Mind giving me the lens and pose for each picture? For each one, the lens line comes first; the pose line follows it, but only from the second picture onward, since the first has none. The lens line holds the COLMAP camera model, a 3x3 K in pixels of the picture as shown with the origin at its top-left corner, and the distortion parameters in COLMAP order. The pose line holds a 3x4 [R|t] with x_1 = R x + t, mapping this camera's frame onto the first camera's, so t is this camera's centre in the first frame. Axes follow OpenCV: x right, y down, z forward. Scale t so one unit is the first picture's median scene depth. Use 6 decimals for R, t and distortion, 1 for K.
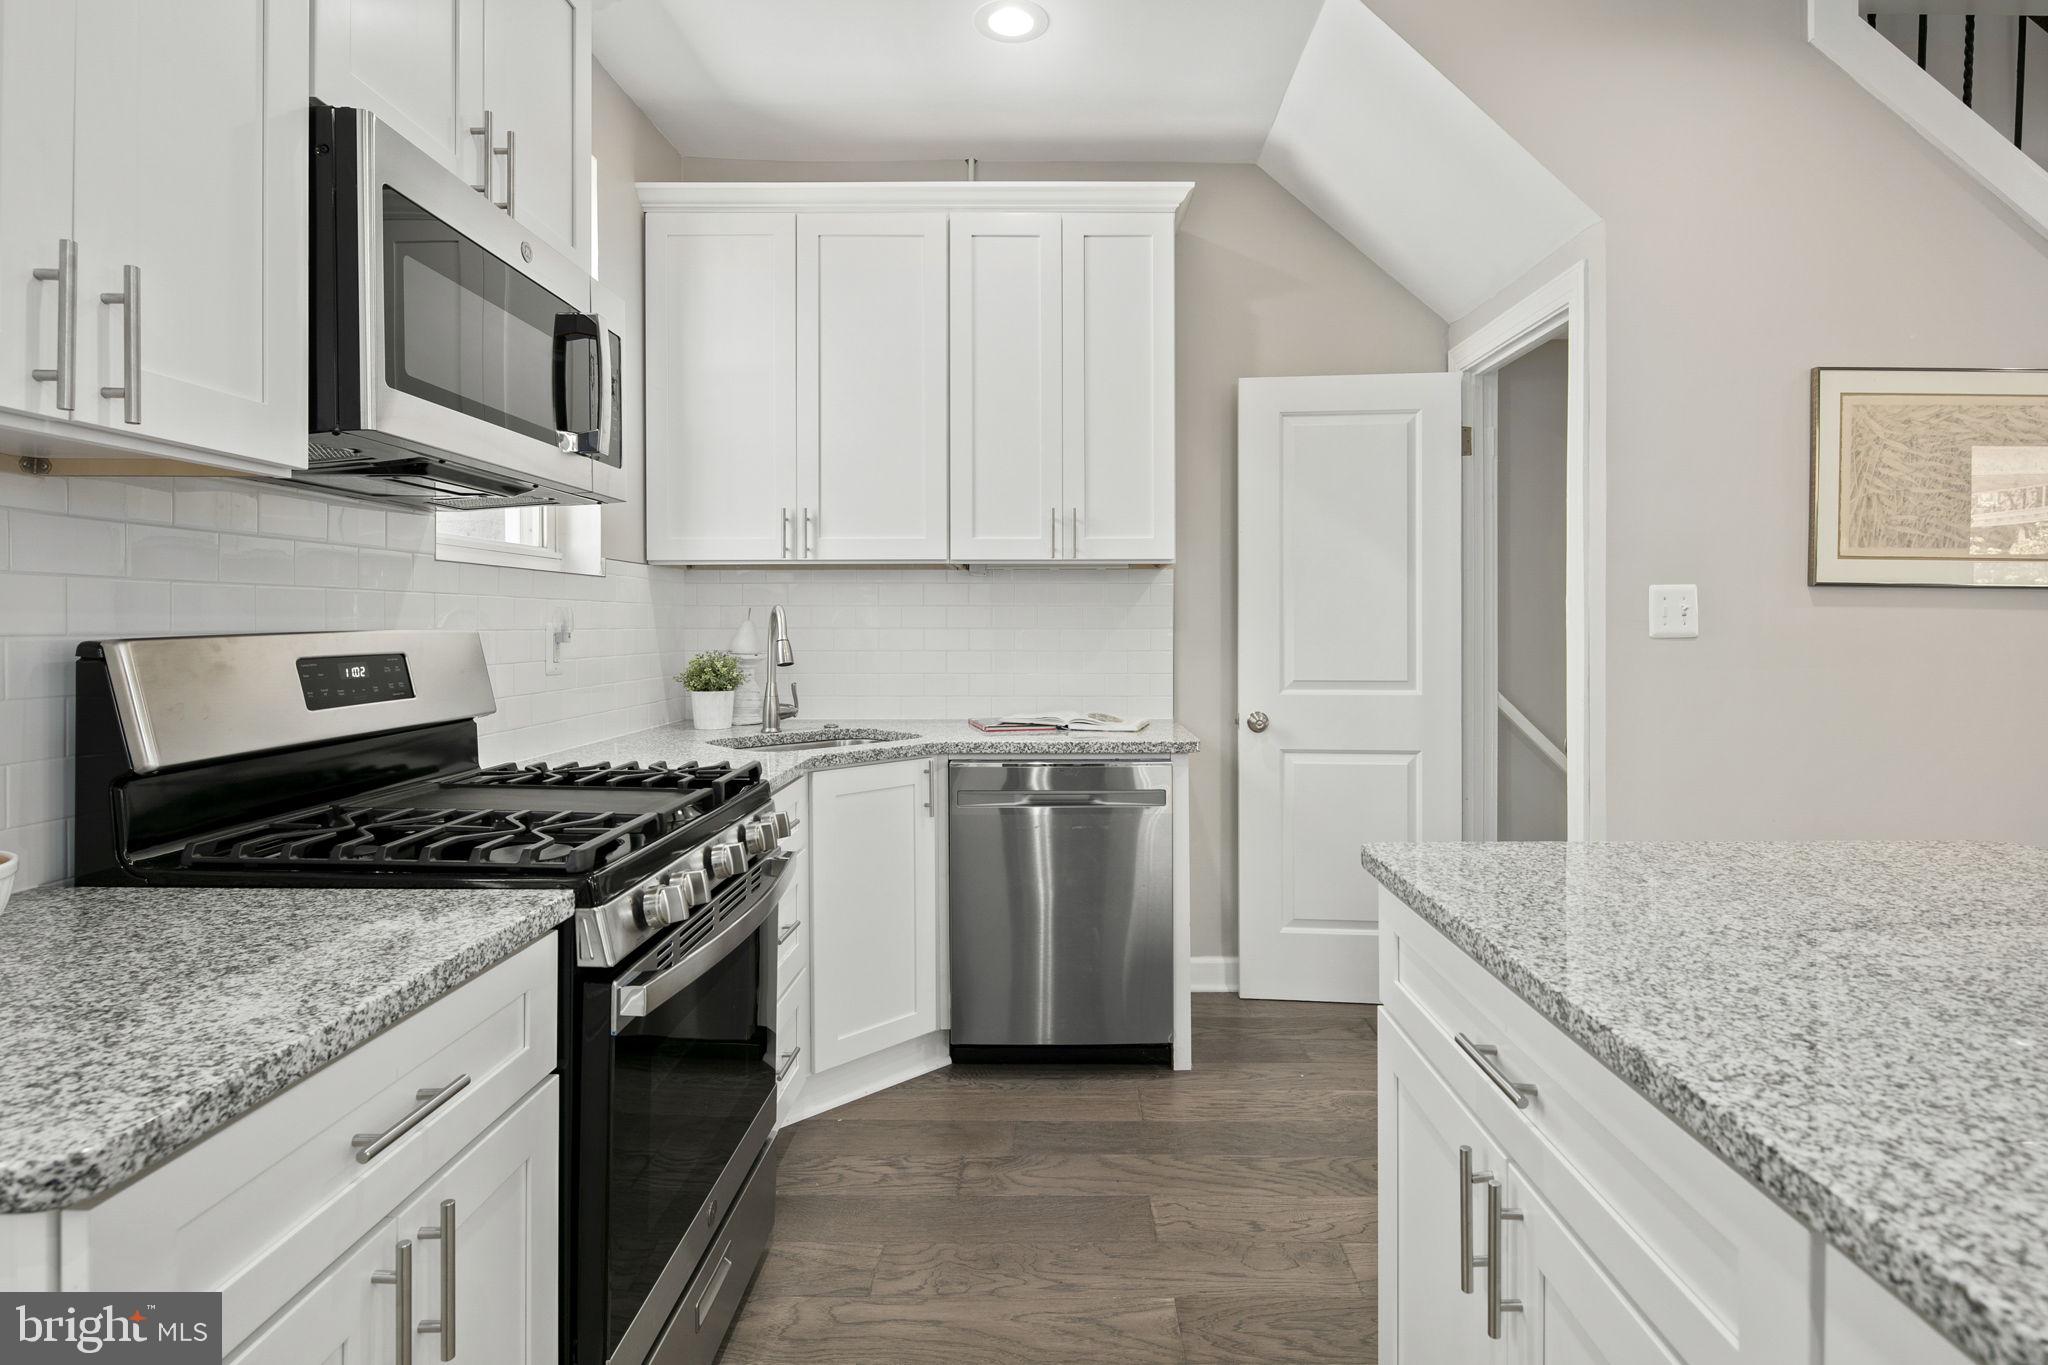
lens RADIAL K [[1026.8, 0, 1023.2], [0, 1026.8, 626.5], [0, 0, 1]] dist [-0.003458, -0.000765]
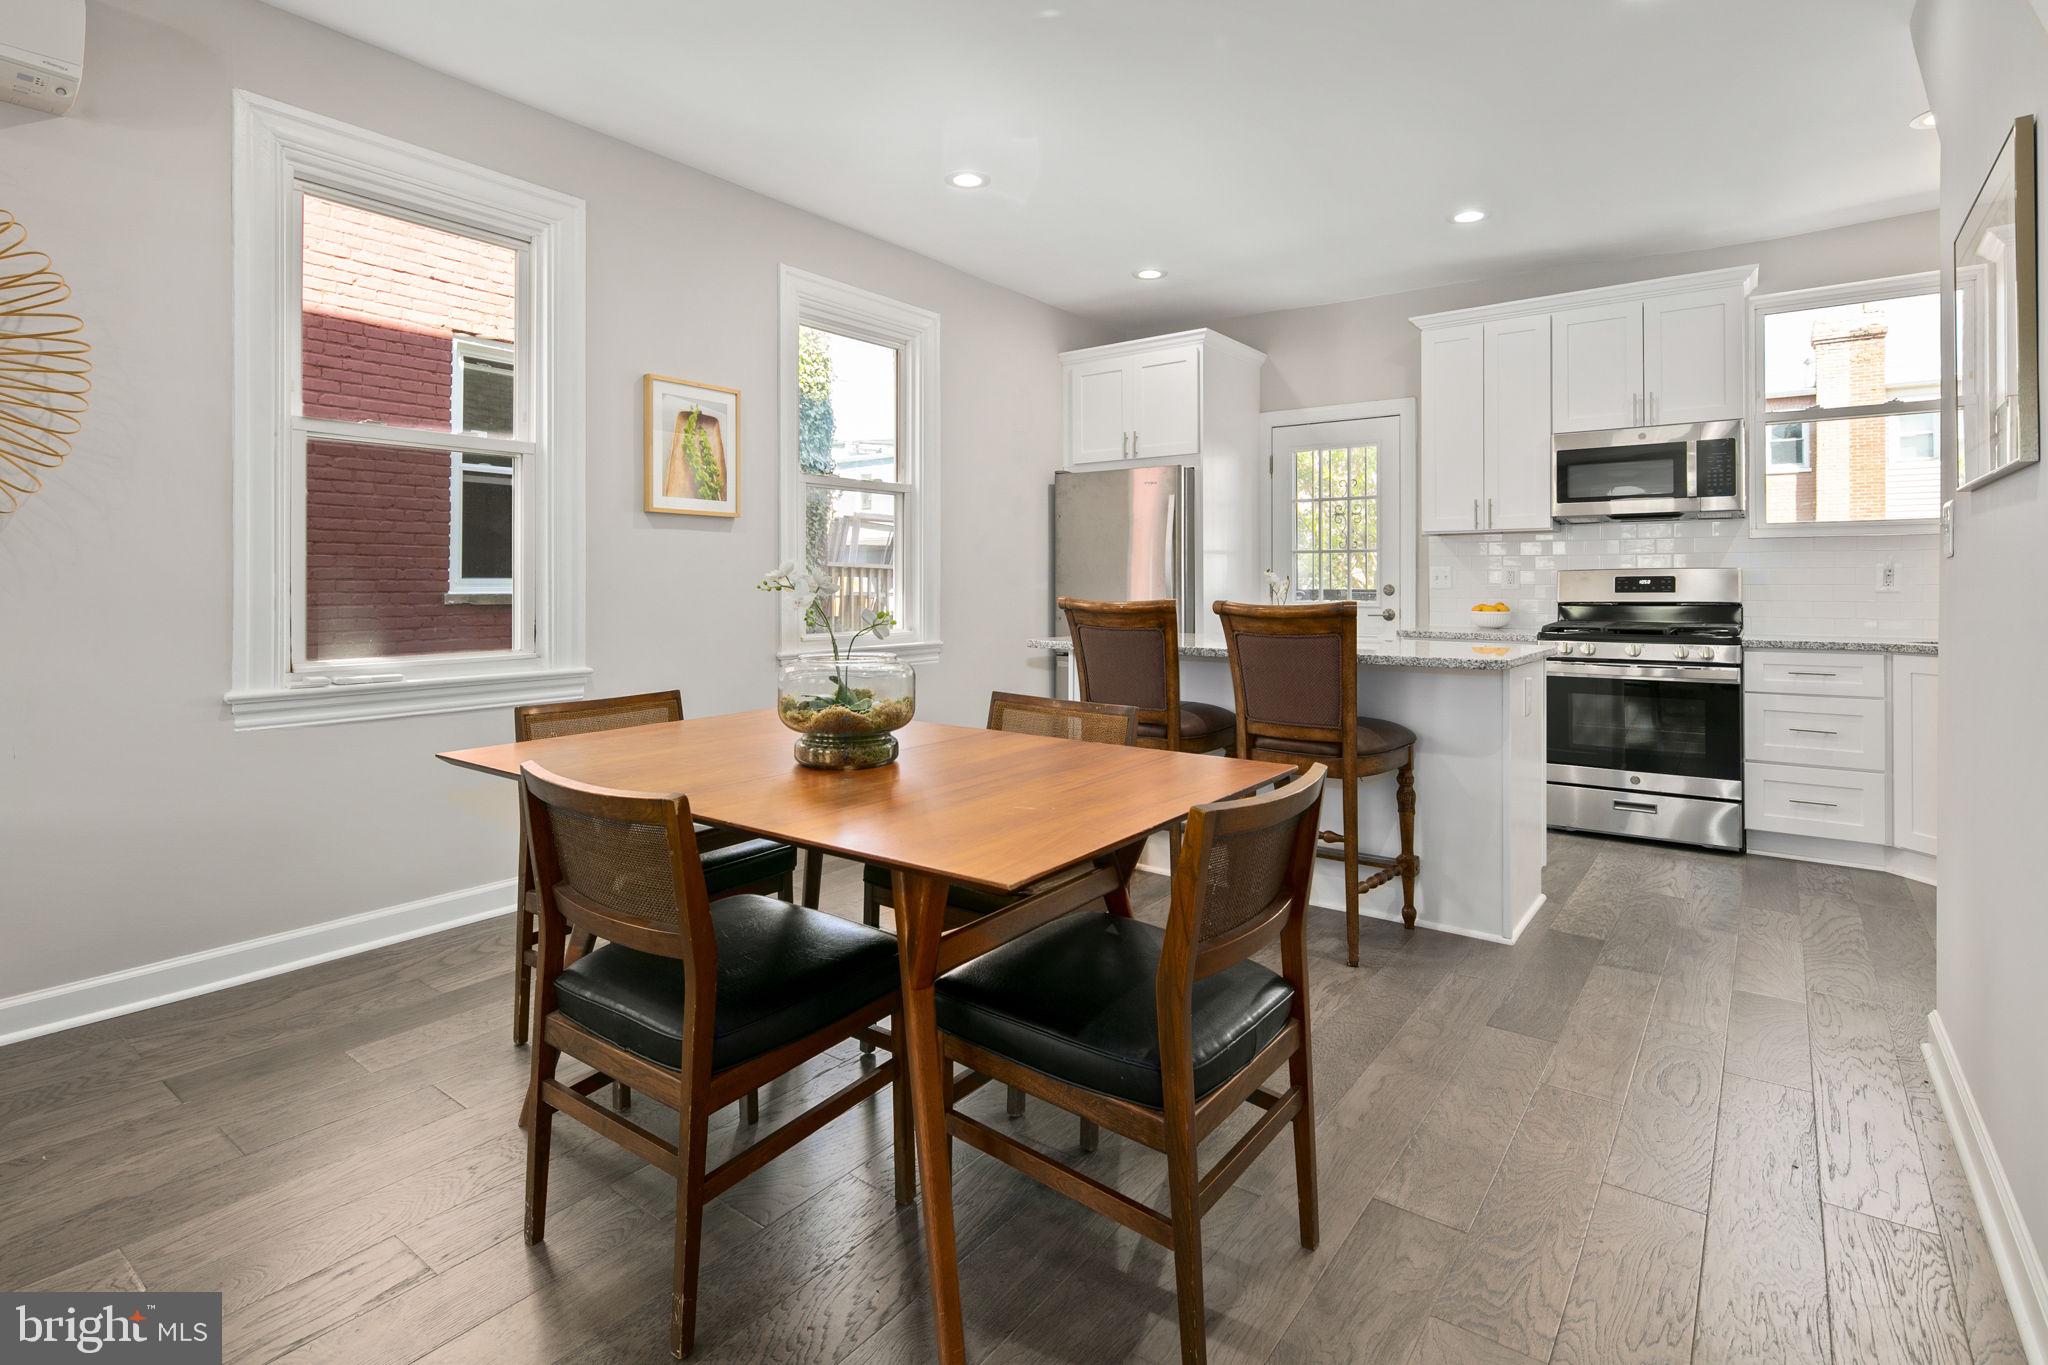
lens RADIAL K [[997.7, 0, 1024.1], [0, 997.7, 577.9], [0, 0, 1]] dist [0.001125, -0.000185]
pose [[-0.577334, -0.003314, -0.816502, 1.996411], [-0.000529, 0.999993, -0.003685, 0.031779], [0.816508, -0.001696, -0.577331, 0.862795]]
